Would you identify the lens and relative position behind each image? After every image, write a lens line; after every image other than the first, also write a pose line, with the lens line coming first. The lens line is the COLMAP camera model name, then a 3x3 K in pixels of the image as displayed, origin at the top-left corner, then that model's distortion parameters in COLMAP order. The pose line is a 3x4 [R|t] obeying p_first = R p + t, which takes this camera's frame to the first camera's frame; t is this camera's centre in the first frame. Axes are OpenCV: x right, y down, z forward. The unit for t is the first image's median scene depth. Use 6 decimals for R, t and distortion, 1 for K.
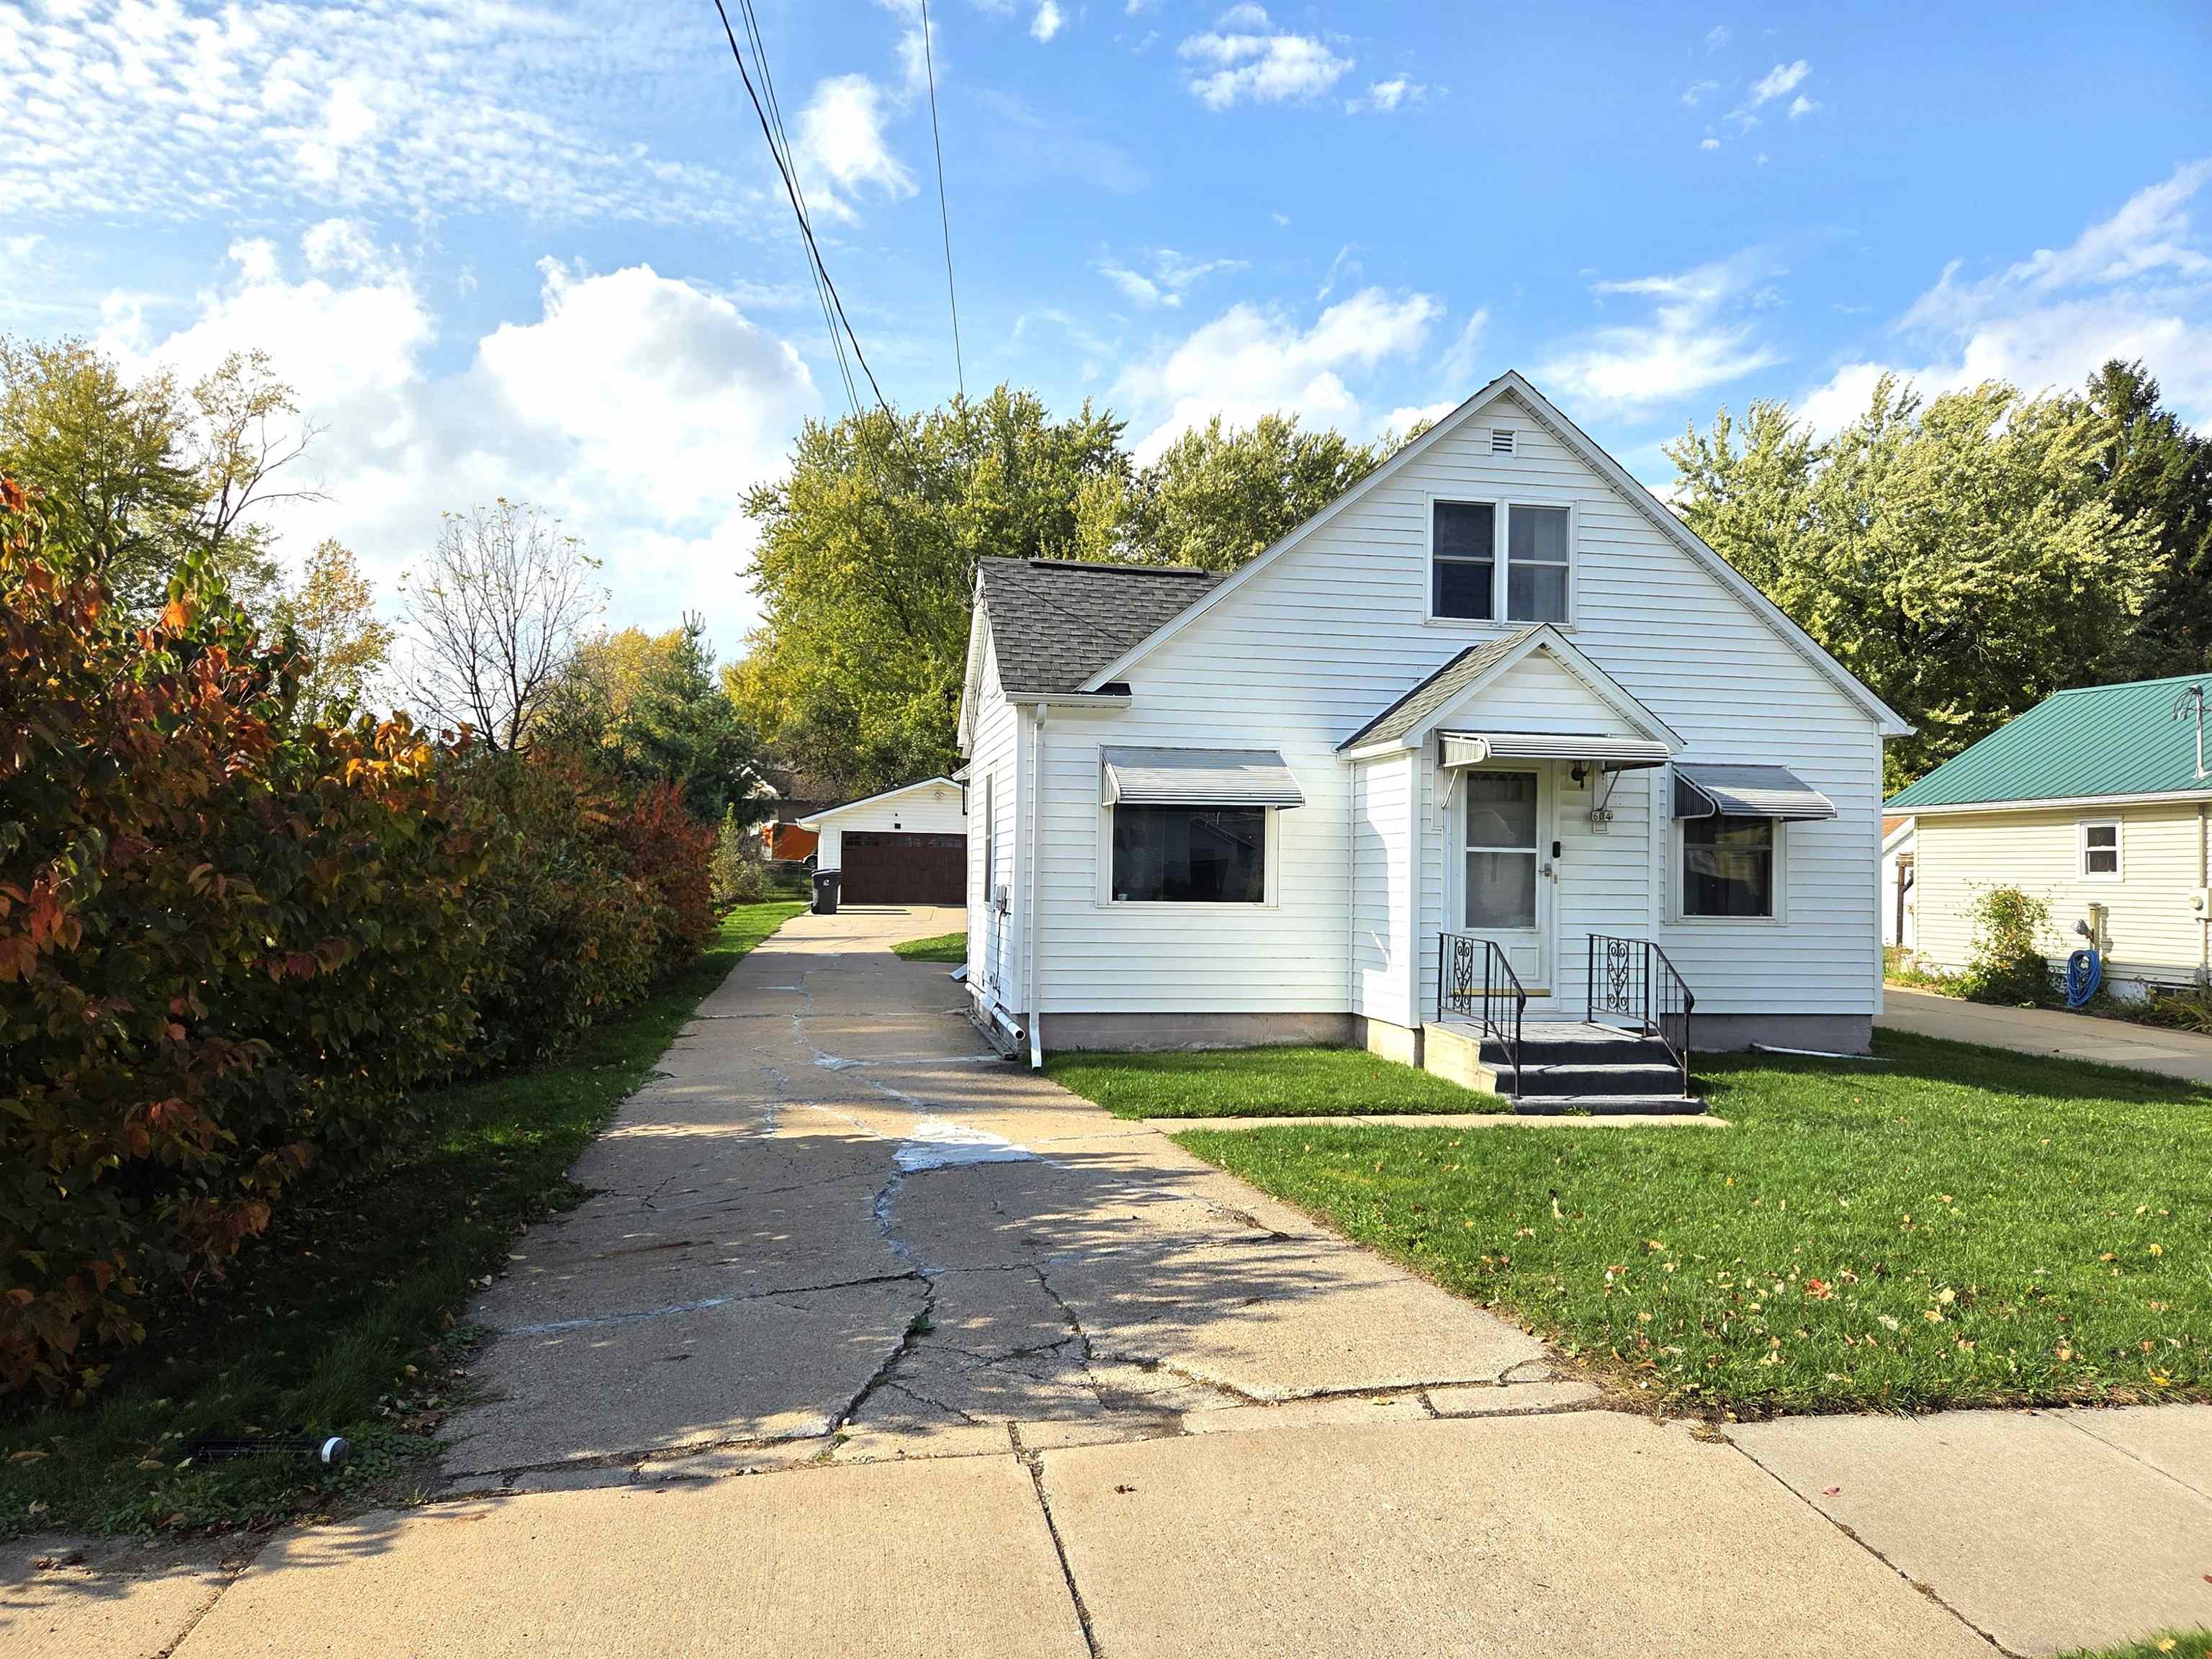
lens RADIAL K [[1476.0, 0, 1385.0], [0, 1476.0, 681.7], [0, 0, 1]] dist [0.072057, -0.052719]
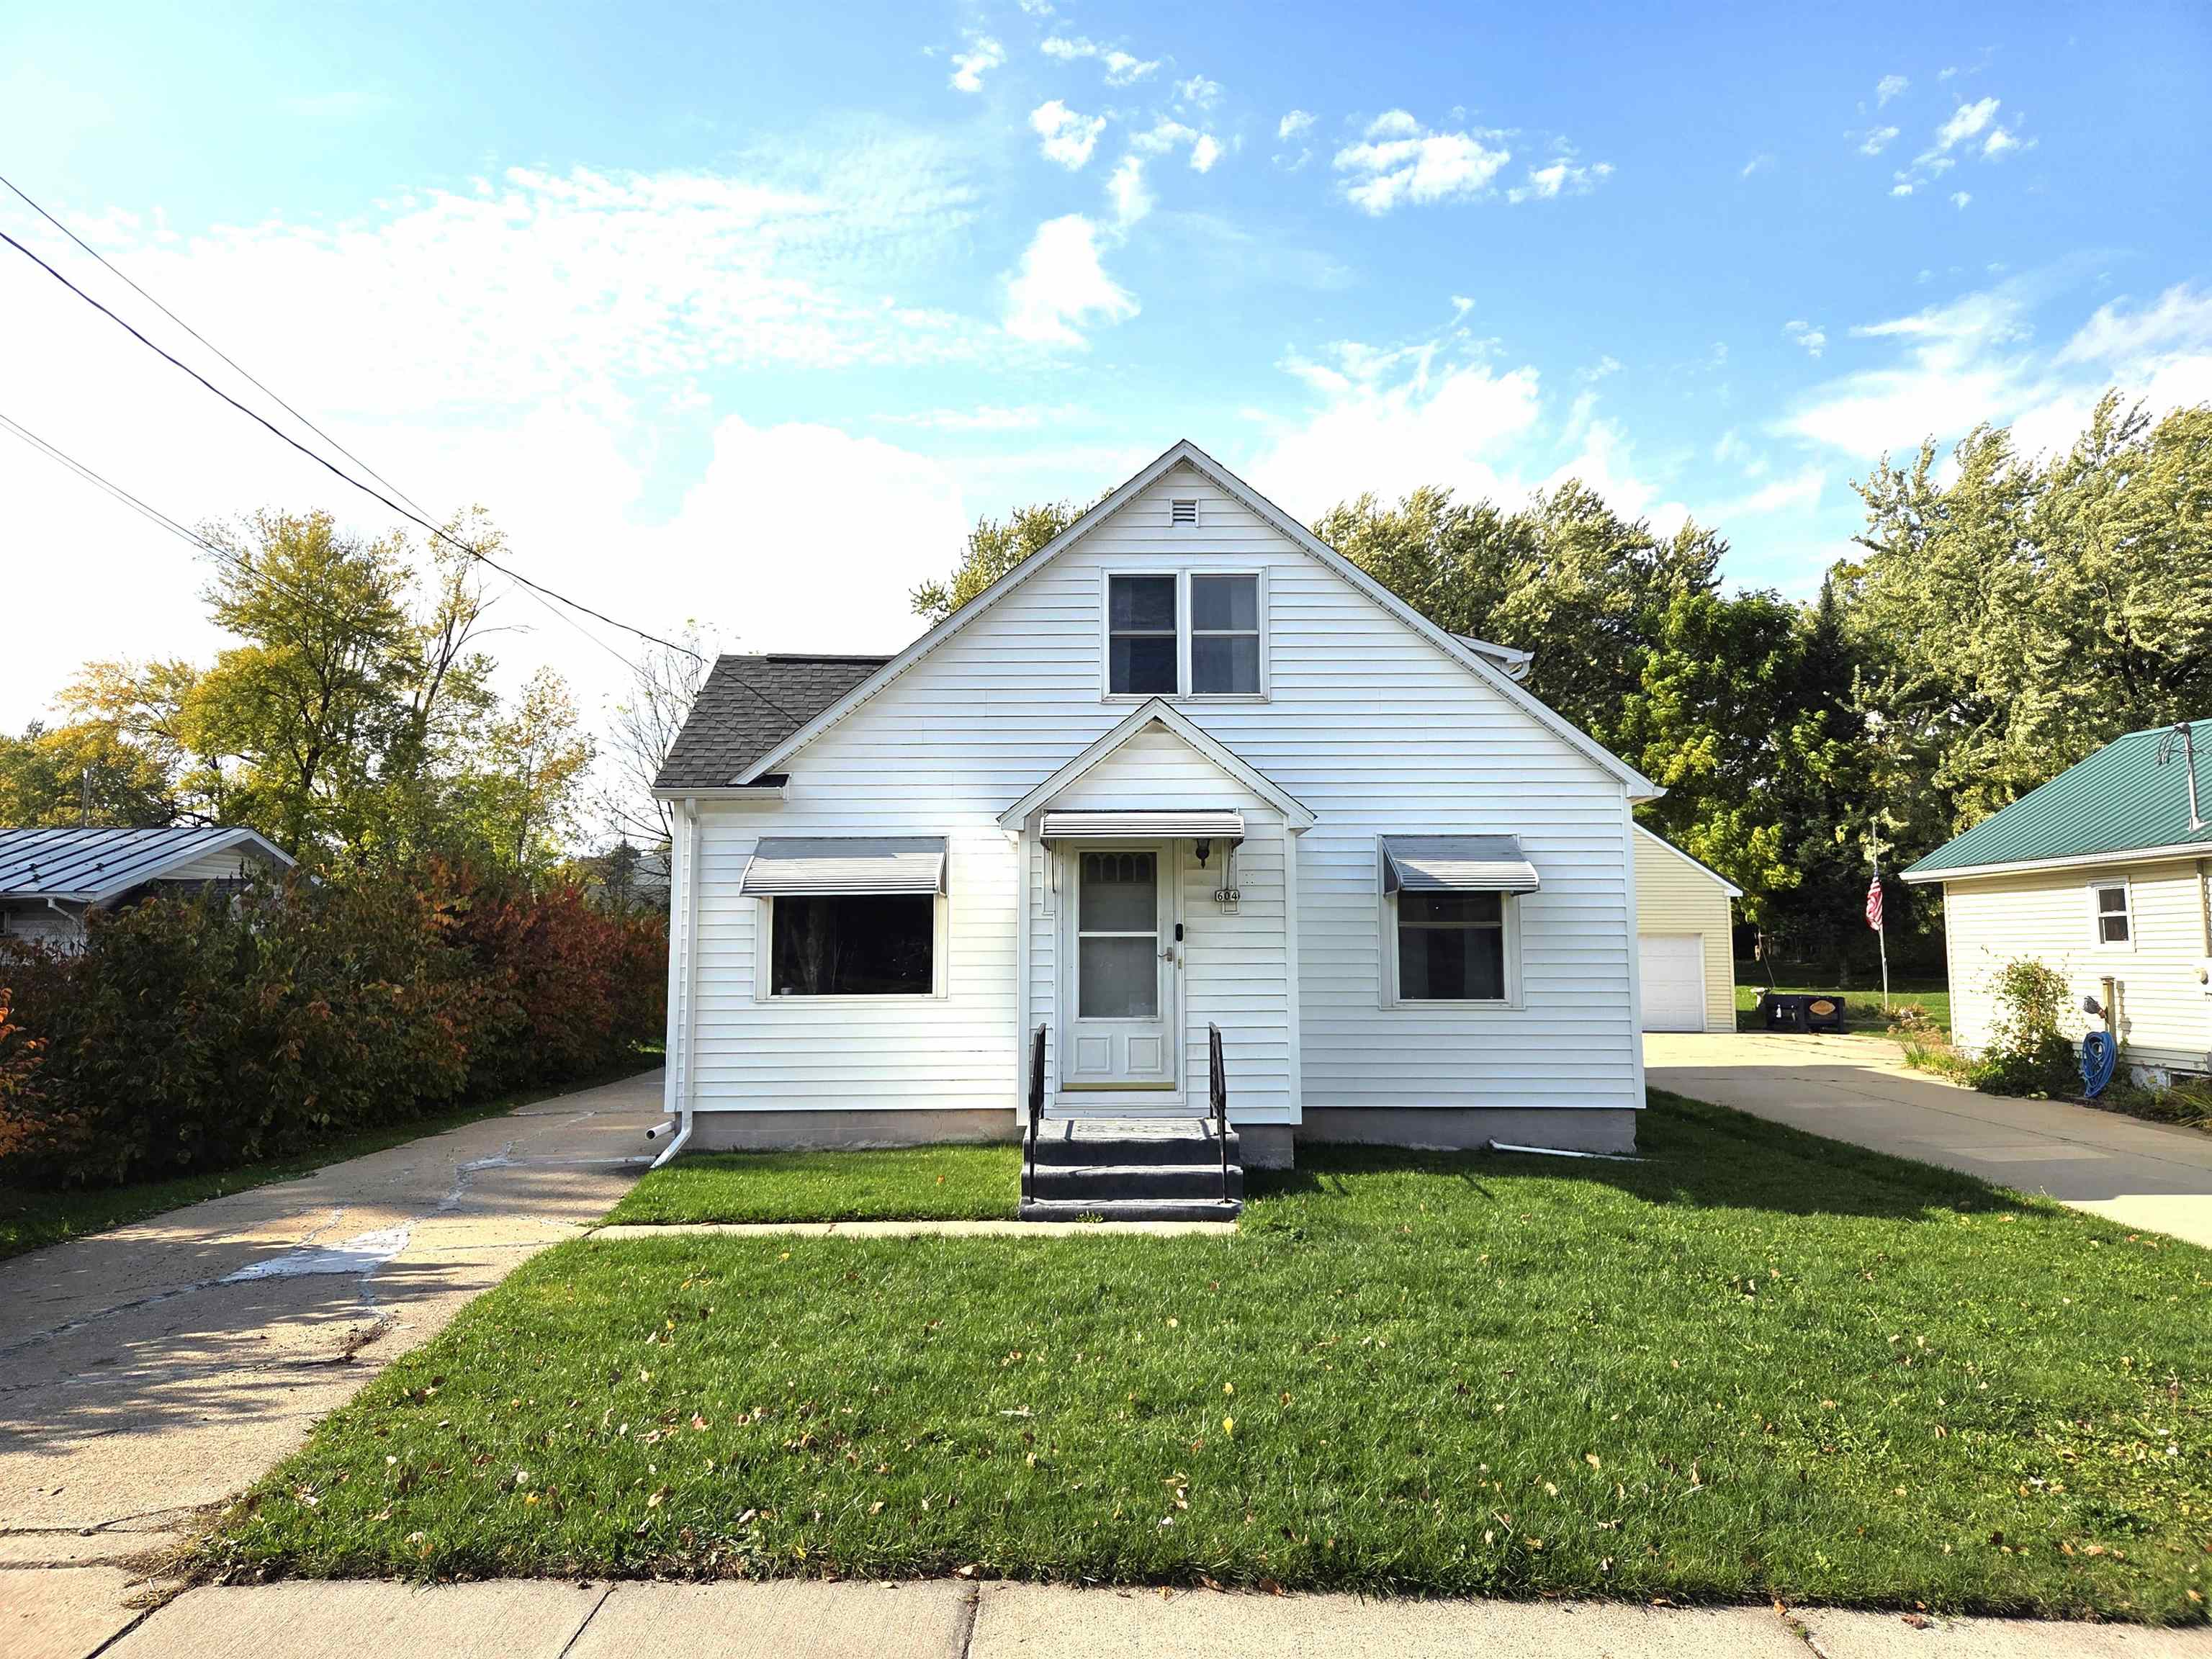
lens RADIAL K [[1476.0, 0, 1357.8], [0, 1476.0, 650.4], [0, 0, 1]] dist [0.072057, -0.052719]
pose [[0.986729, -0.050099, -0.154453, 0.340513], [0.038245, 0.996158, -0.078785, 0.010983], [0.157806, 0.071832, 0.984854, 0.057299]]
